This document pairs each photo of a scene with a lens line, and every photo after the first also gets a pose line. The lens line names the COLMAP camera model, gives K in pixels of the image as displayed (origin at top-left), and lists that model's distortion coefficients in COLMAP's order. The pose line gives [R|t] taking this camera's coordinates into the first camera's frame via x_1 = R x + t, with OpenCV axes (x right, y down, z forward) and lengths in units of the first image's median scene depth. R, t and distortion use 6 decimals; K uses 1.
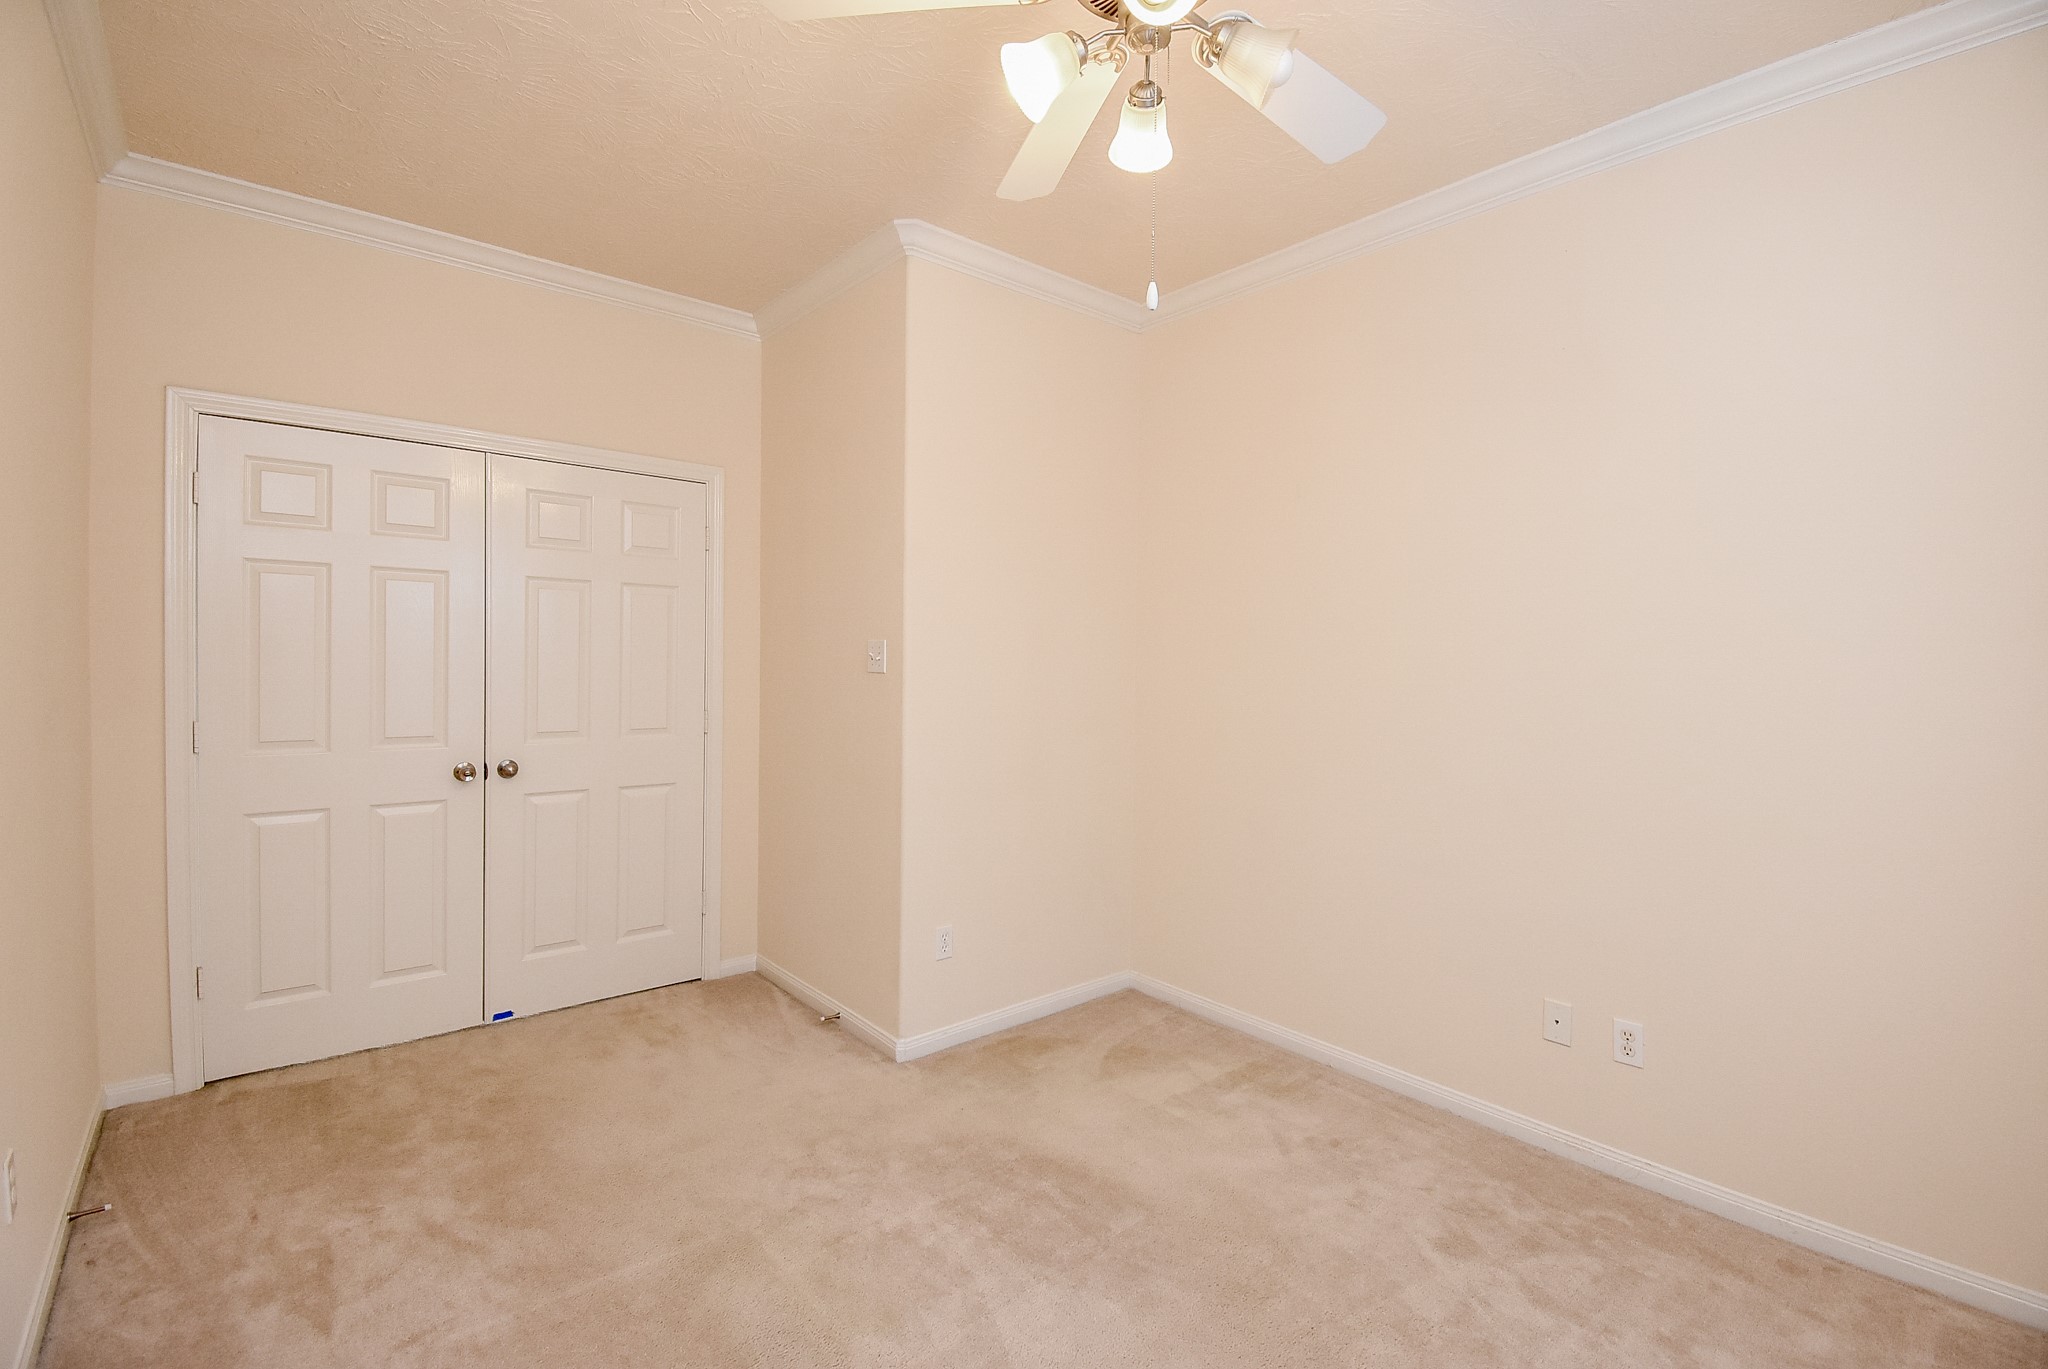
lens RADIAL K [[932.3, 0, 1024.0], [0, 932.3, 684.5], [0, 0, 1]] dist [0.024676, -0.030797]
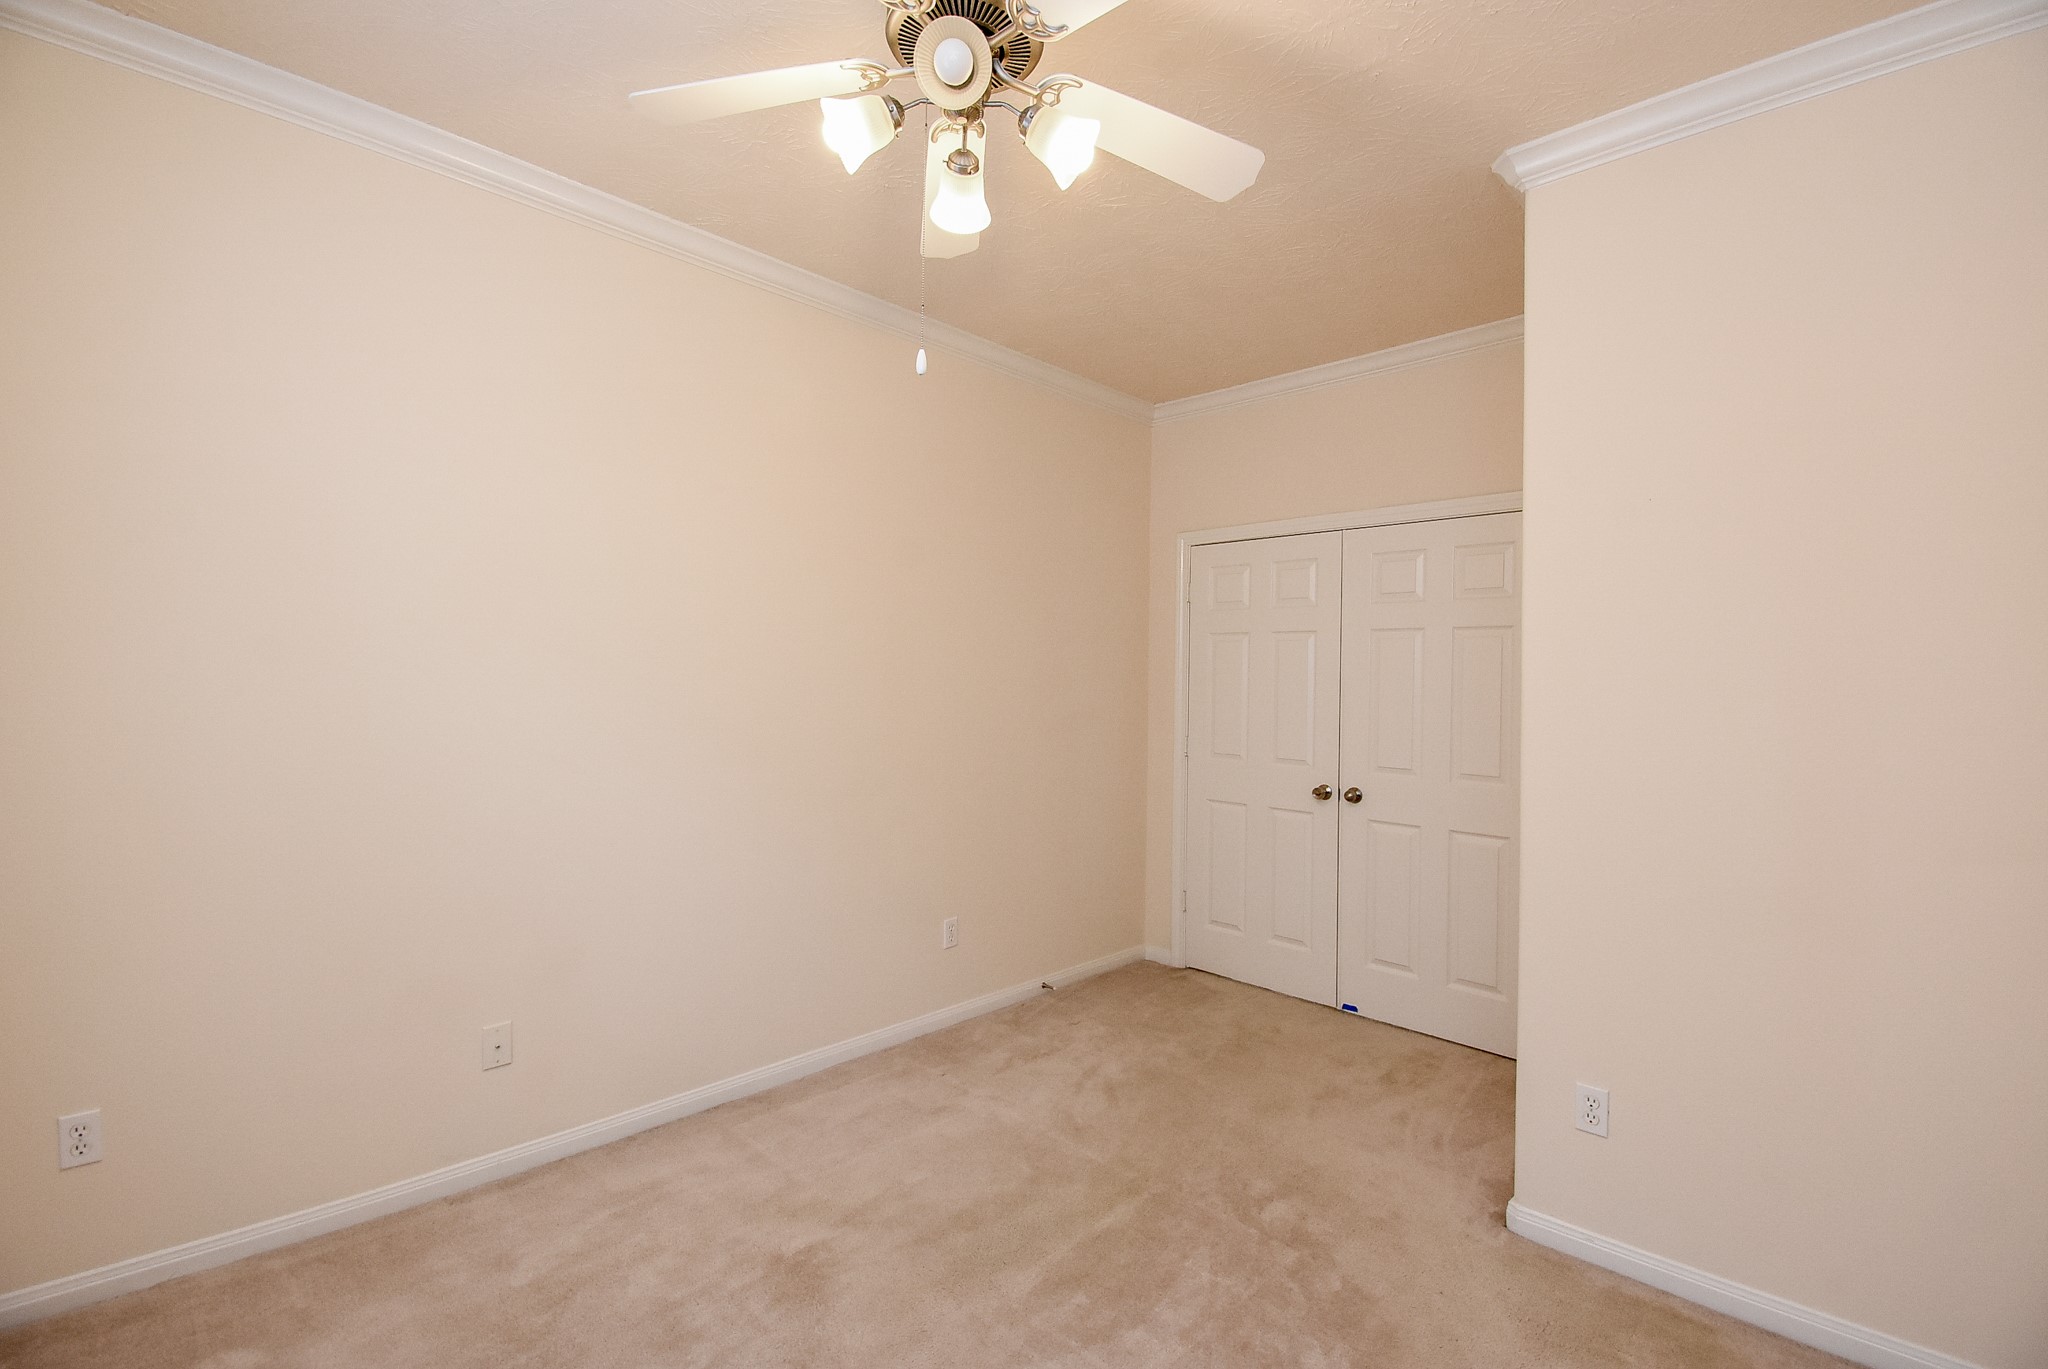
lens RADIAL K [[932.3, 0, 1024.0], [0, 932.3, 684.5], [0, 0, 1]] dist [0.024676, -0.030797]
pose [[0.054412, -0.010976, -0.998458, 0.618384], [-0.039810, 0.999121, -0.013153, -0.017034], [0.997725, 0.040464, 0.053927, 0.546138]]
